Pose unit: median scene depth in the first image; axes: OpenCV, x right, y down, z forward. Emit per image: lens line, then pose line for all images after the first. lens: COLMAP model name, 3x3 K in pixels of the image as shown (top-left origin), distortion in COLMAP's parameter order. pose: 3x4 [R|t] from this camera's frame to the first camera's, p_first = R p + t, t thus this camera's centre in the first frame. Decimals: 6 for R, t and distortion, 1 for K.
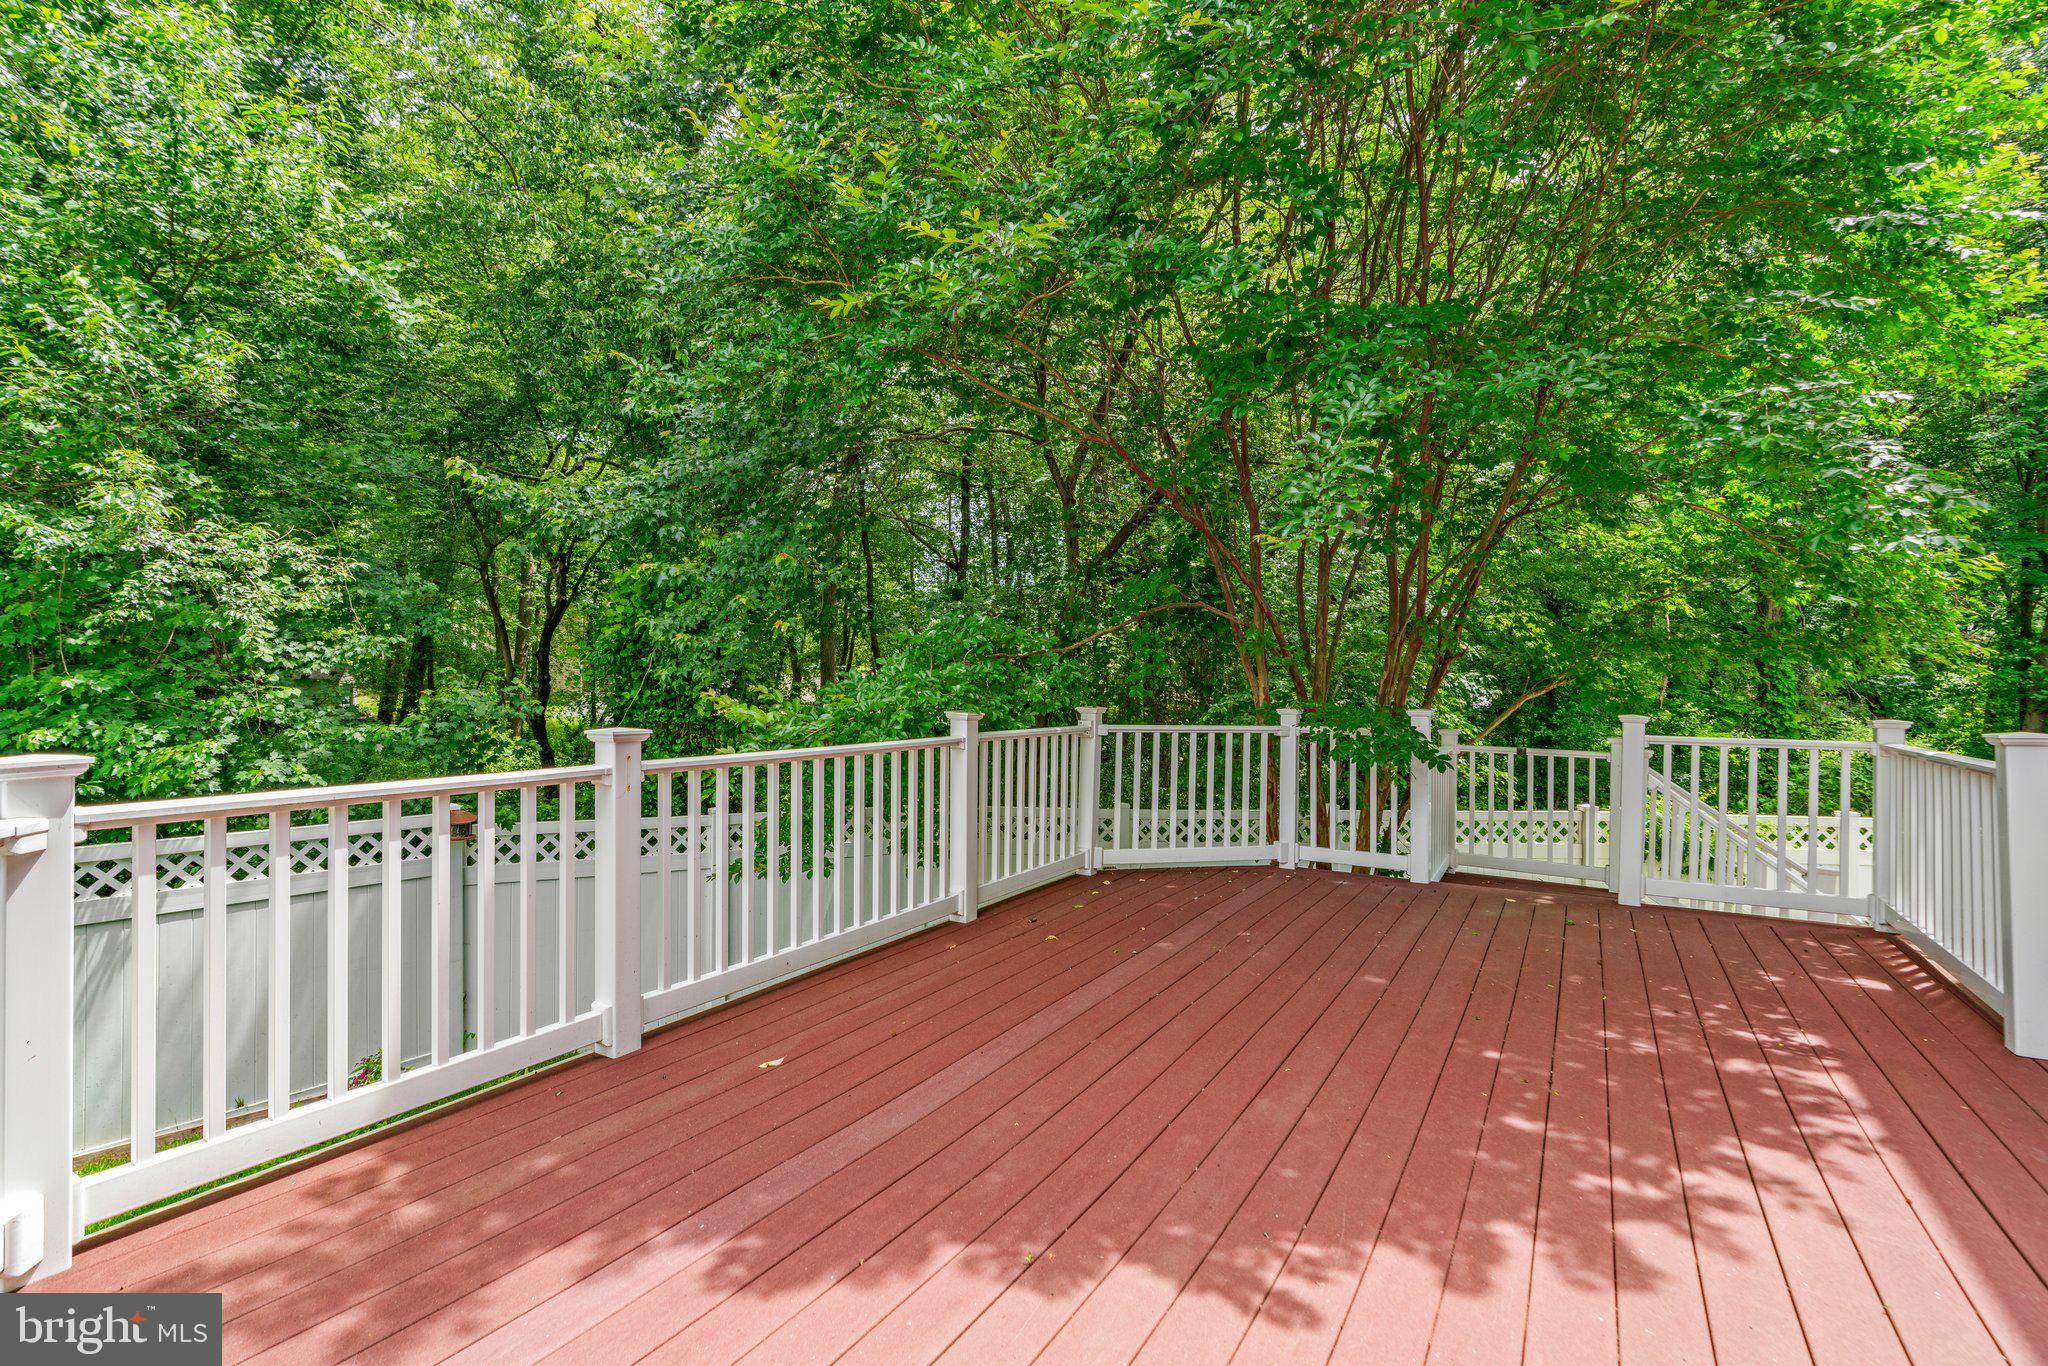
lens RADIAL K [[917.0, 0, 1024.6], [0, 917.0, 695.9], [0, 0, 1]] dist [-0.004842, 0.000062]
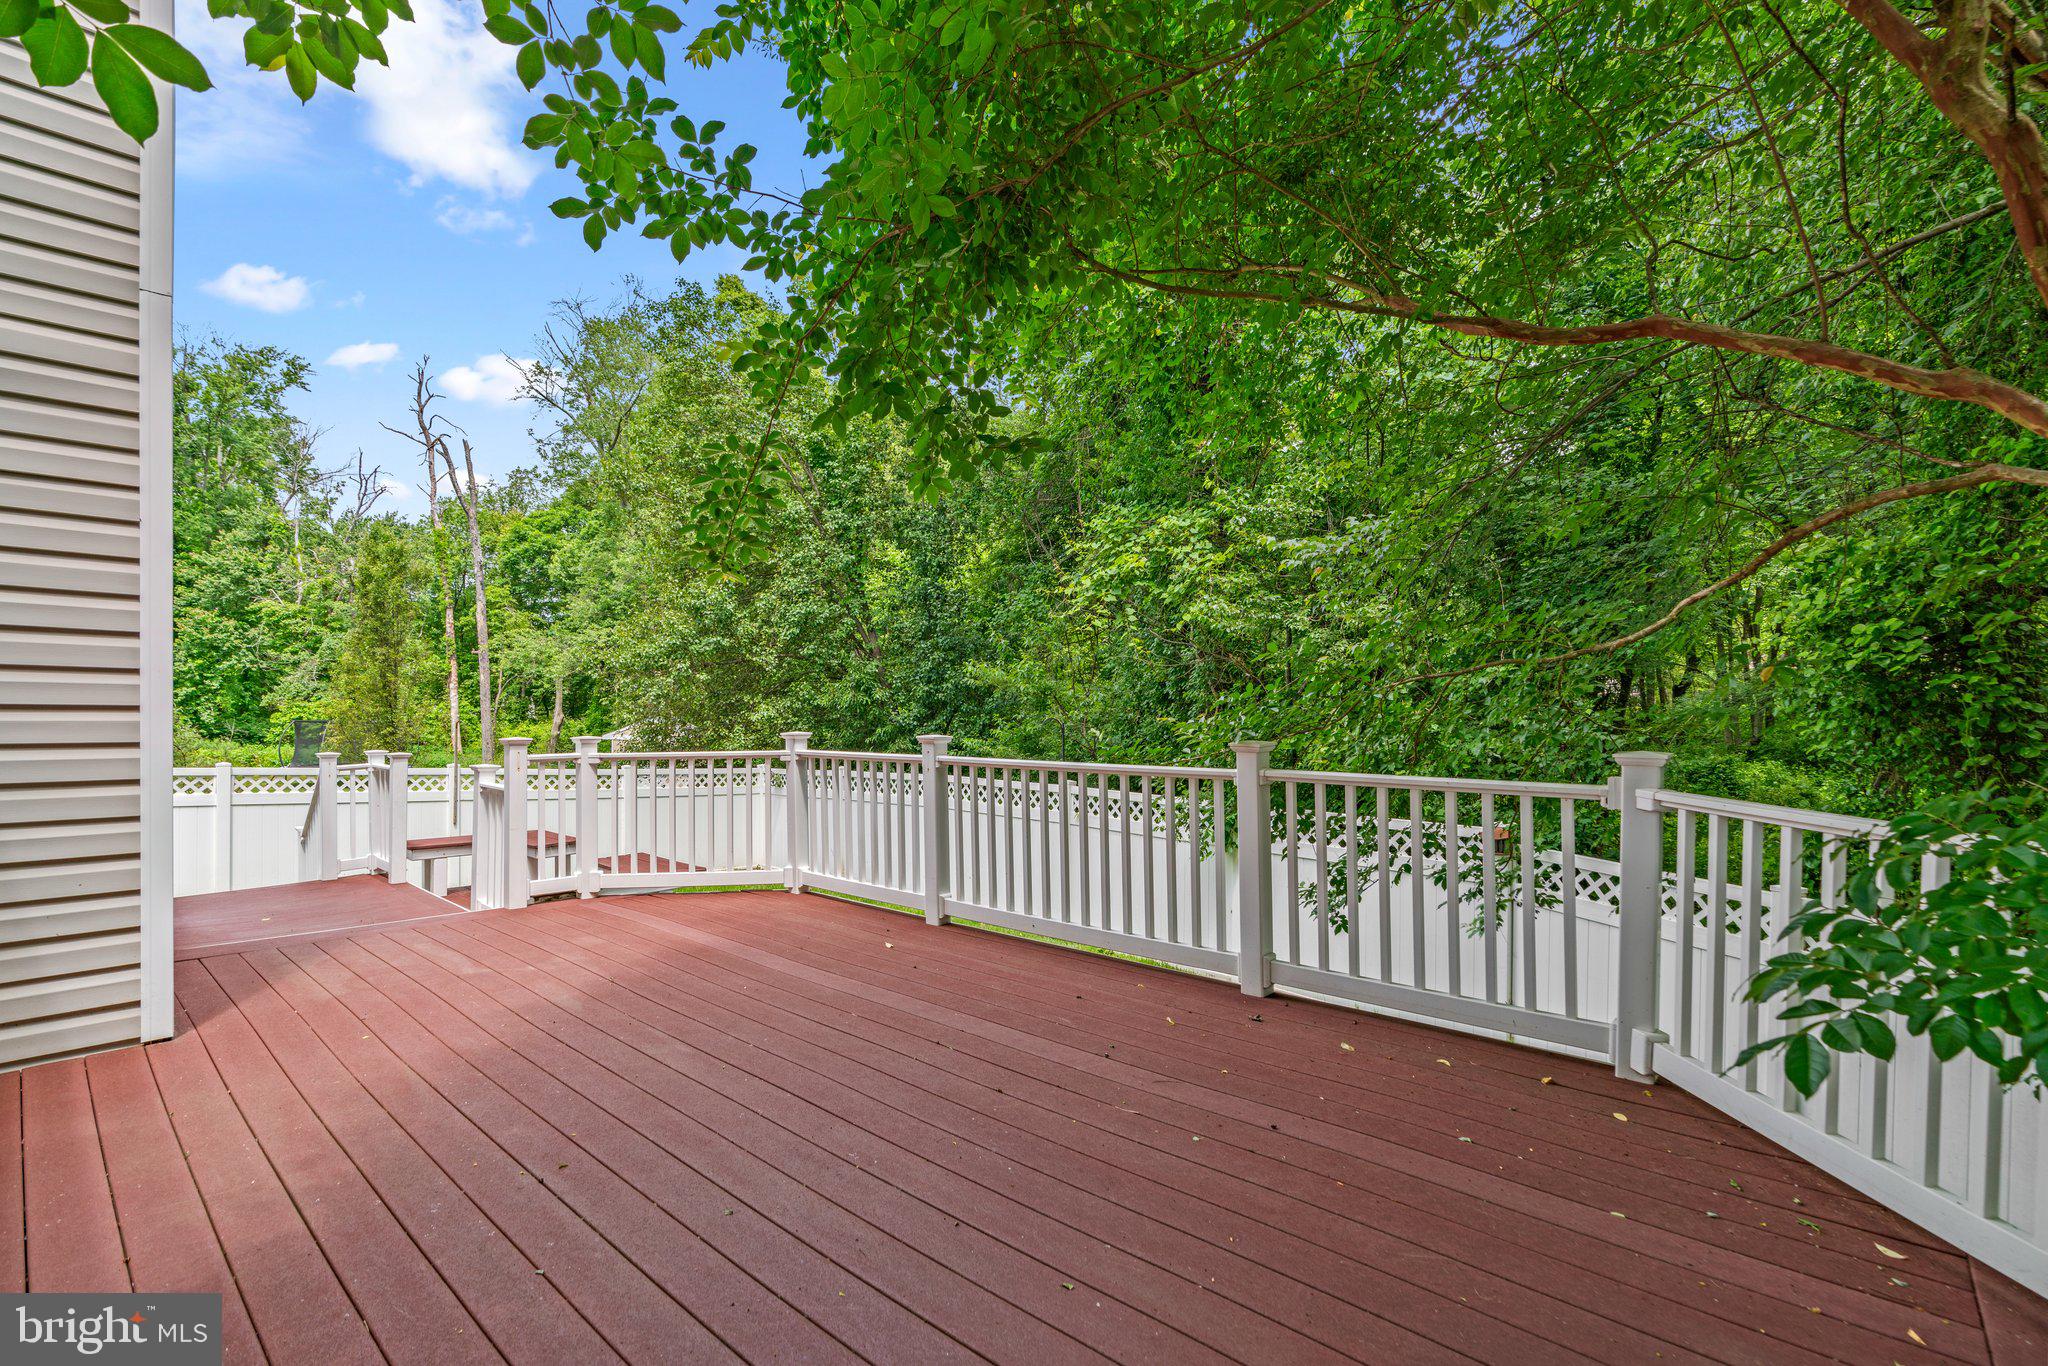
lens RADIAL K [[917.0, 0, 1024.6], [0, 917.0, 695.9], [0, 0, 1]] dist [-0.004842, 0.000062]
pose [[-0.167829, -0.013773, -0.985720, 0.894186], [-0.011000, 0.999866, -0.012098, -0.014074], [0.985755, 0.008812, -0.167958, 1.051598]]
